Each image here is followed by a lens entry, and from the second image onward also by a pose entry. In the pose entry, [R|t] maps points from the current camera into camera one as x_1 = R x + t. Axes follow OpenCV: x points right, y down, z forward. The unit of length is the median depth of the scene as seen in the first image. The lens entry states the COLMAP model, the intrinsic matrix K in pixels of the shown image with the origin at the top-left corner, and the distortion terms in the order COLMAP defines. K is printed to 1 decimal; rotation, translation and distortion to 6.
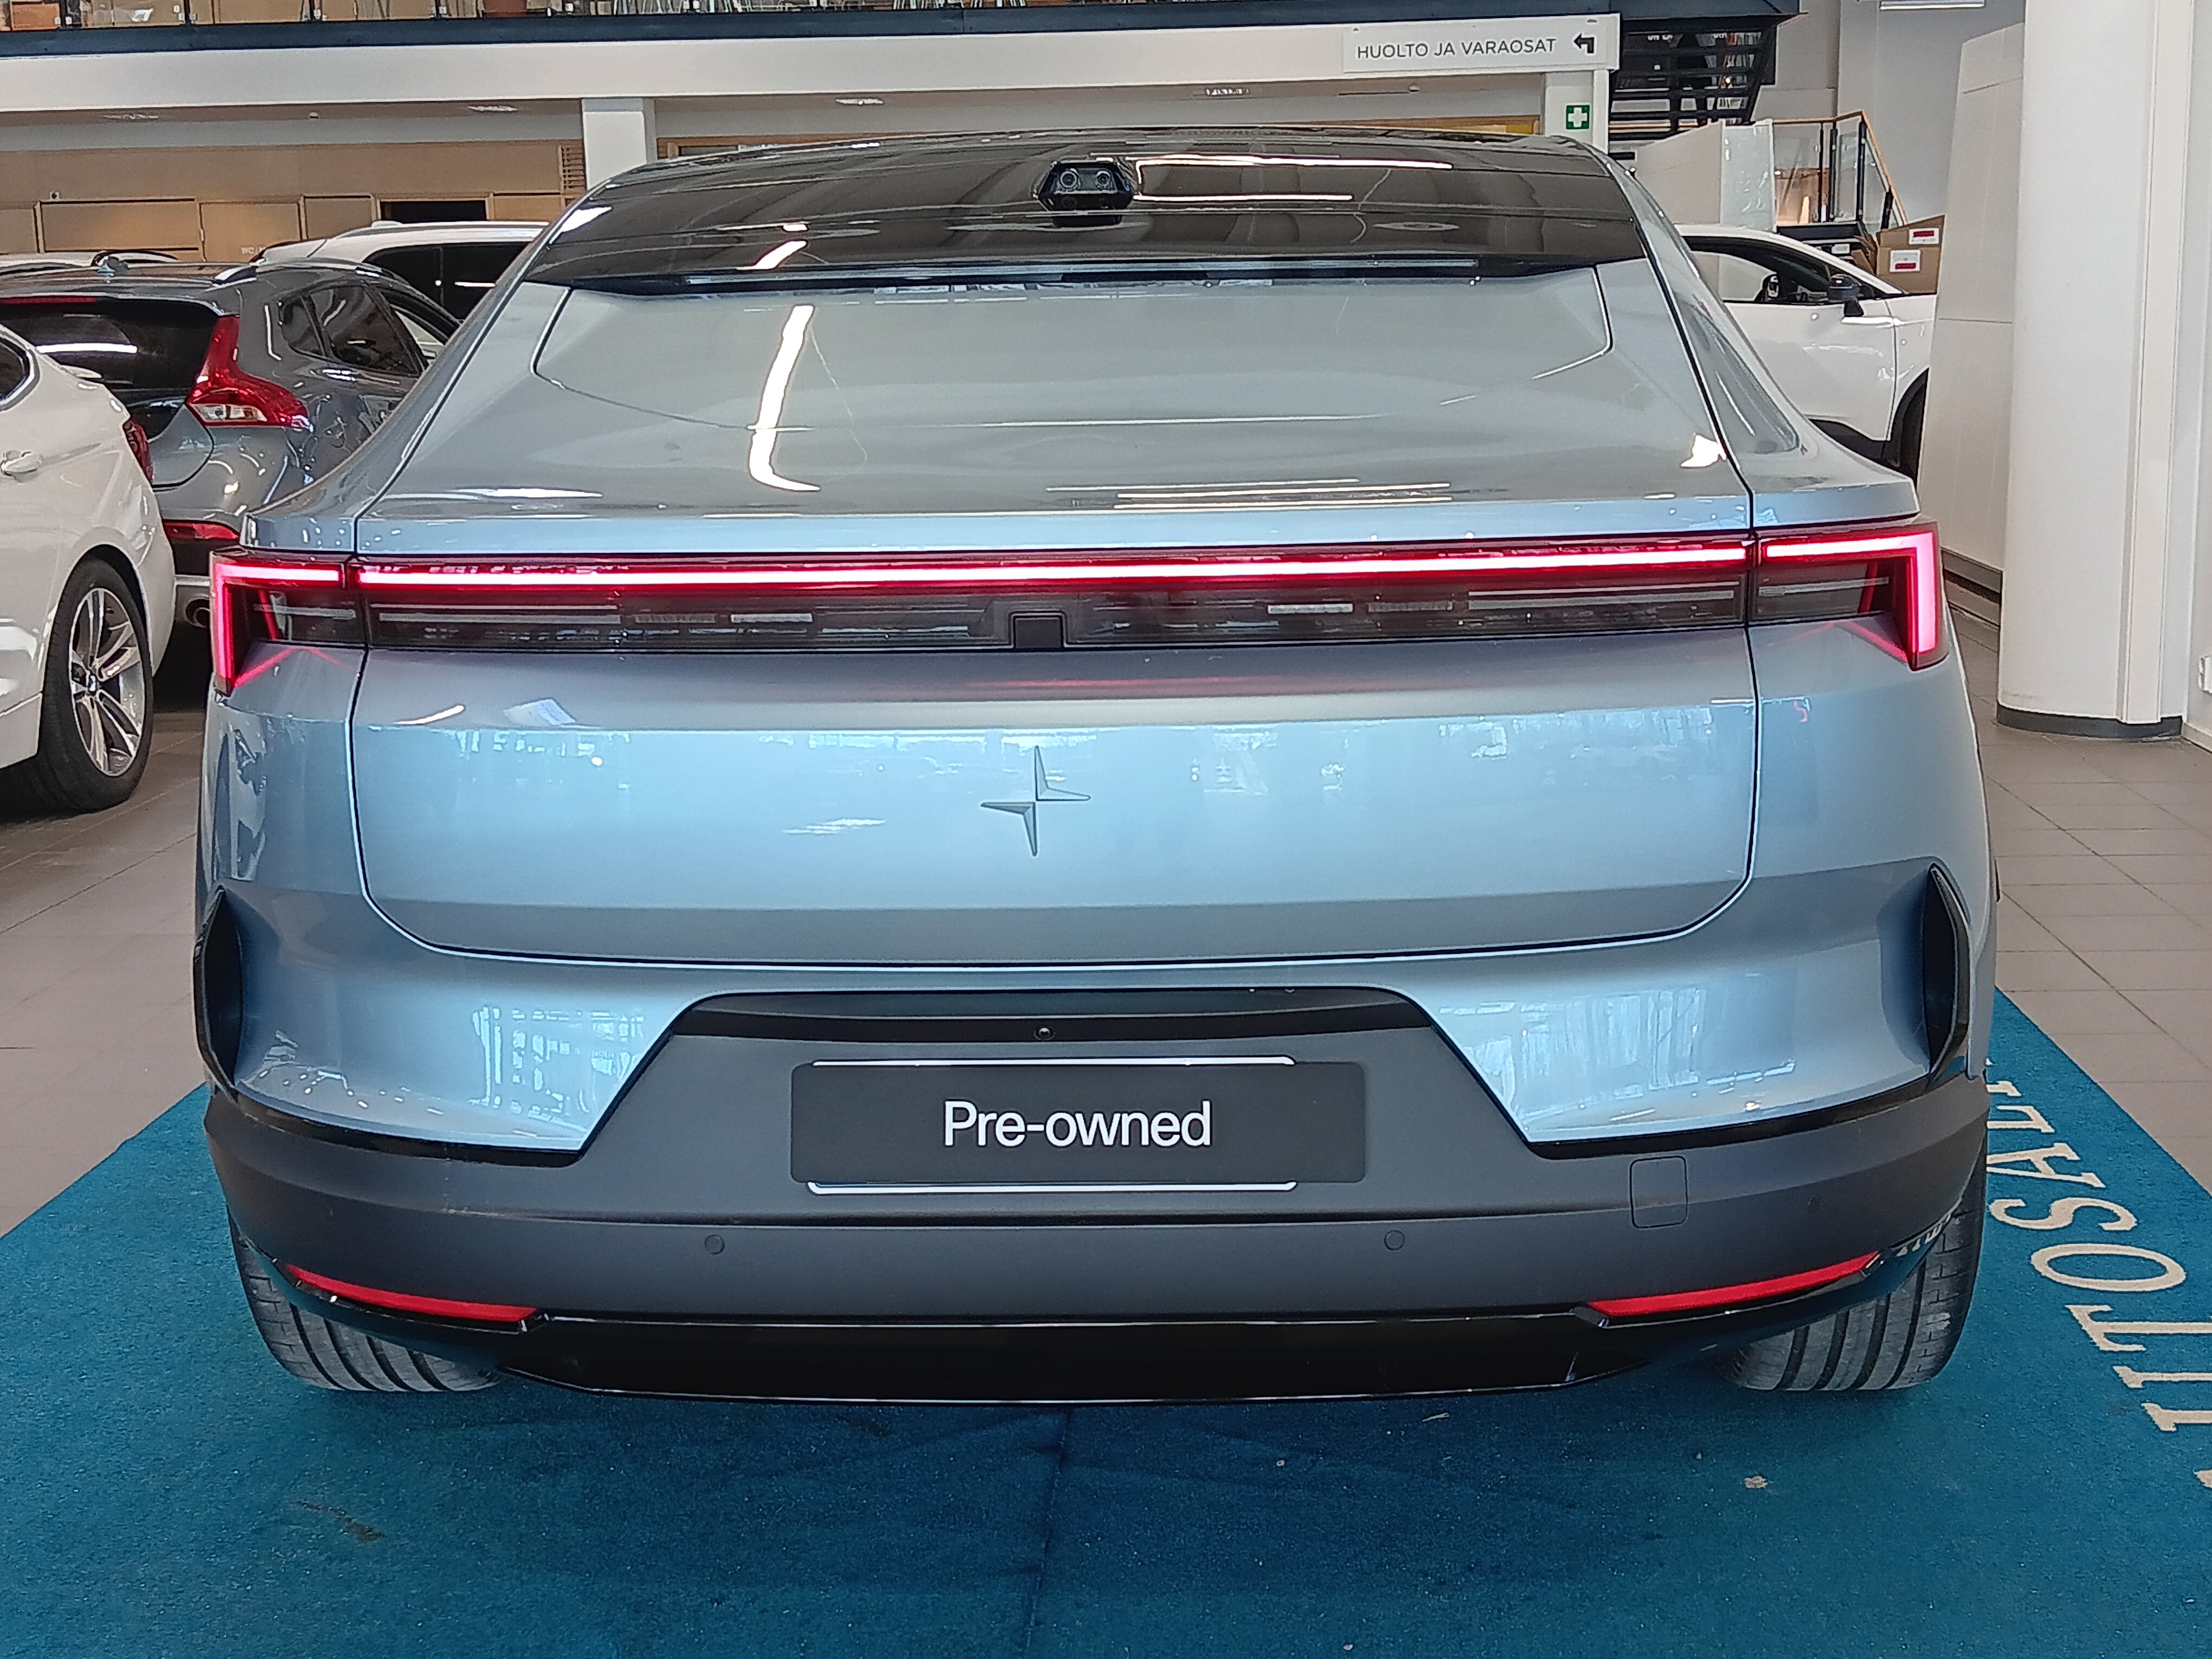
lens RADIAL K [[2926.8, 0, 1106.0], [0, 2926.8, 829.5], [0, 0, 1]] dist [0.141759, -0.343283]
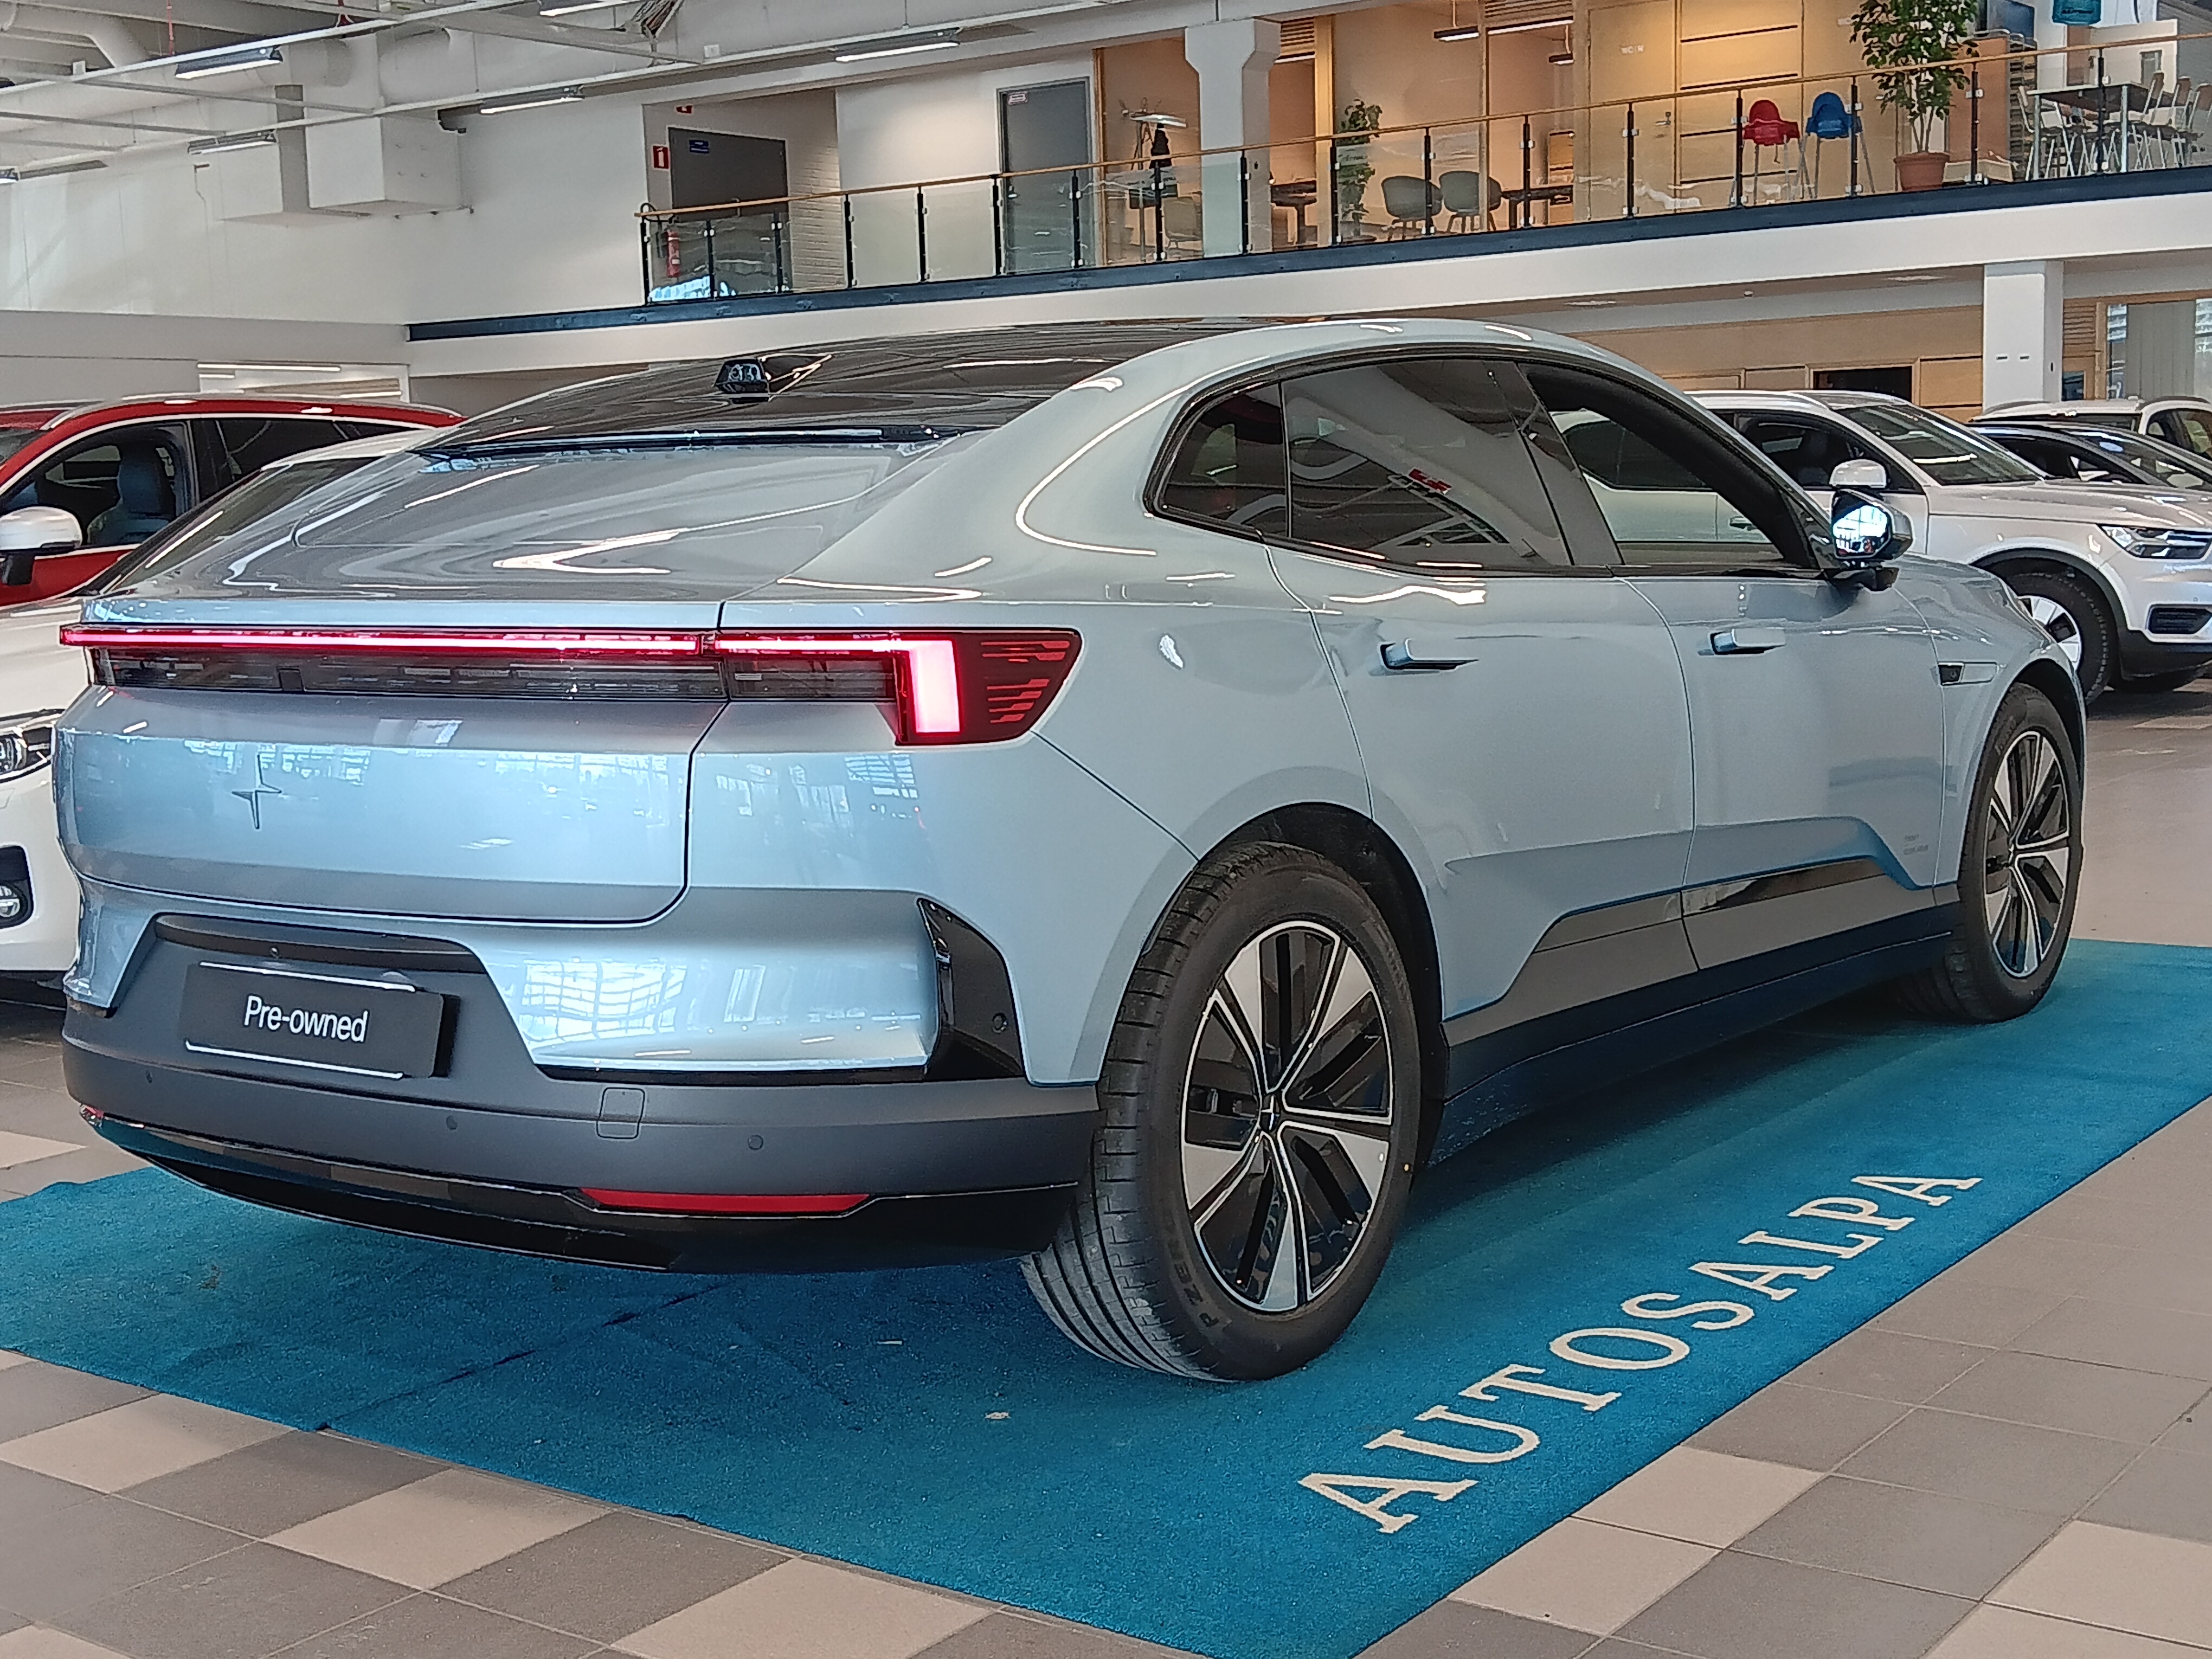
lens RADIAL K [[2926.8, 0, 1106.0], [0, 2926.8, 829.5], [0, 0, 1]] dist [0.141759, -0.343283]
pose [[0.832975, 0.063862, -0.549613, 1.119295], [-0.093522, 0.995275, -0.026094, 0.007950], [0.545350, 0.073137, 0.835012, -0.014641]]
